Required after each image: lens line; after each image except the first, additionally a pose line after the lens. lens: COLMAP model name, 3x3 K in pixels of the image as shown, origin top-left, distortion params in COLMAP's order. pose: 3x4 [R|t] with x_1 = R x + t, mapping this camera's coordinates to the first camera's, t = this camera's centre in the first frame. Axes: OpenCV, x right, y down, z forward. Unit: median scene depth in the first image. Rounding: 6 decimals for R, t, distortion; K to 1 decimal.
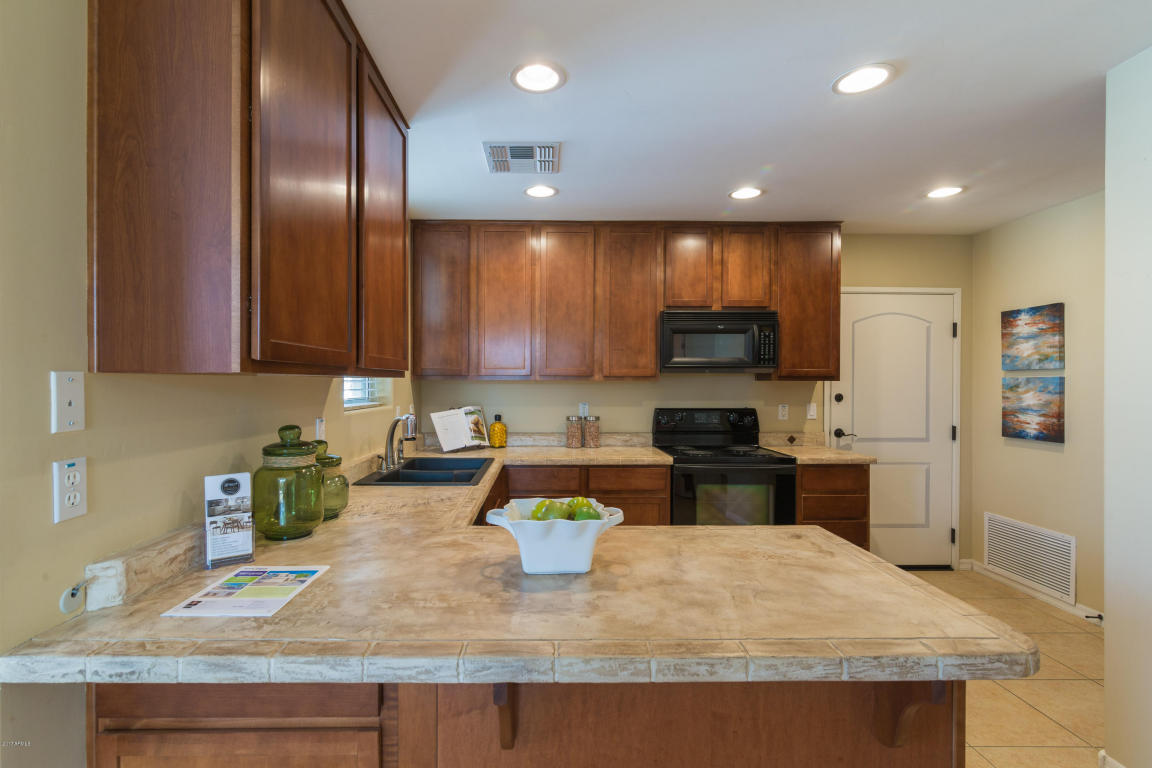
lens RADIAL K [[528.2, 0, 556.6], [0, 528.2, 383.6], [0, 0, 1]] dist [0.000856, -0.000027]
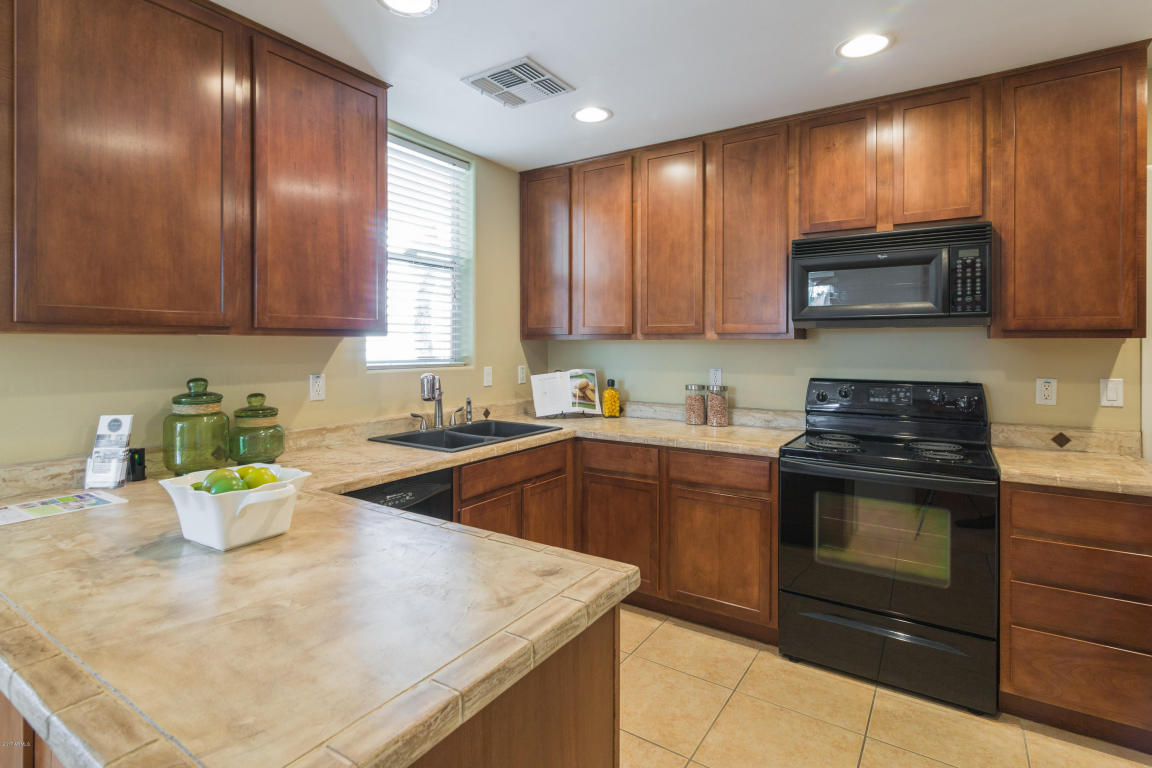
lens RADIAL K [[580.6, 0, 573.5], [0, 580.6, 342.7], [0, 0, 1]] dist [0.000288, 0.000272]
pose [[0.824877, -0.001849, -0.565309, 0.393002], [-0.000787, 0.999990, -0.004420, 0.003066], [0.565312, 0.004091, 0.824867, 0.185672]]
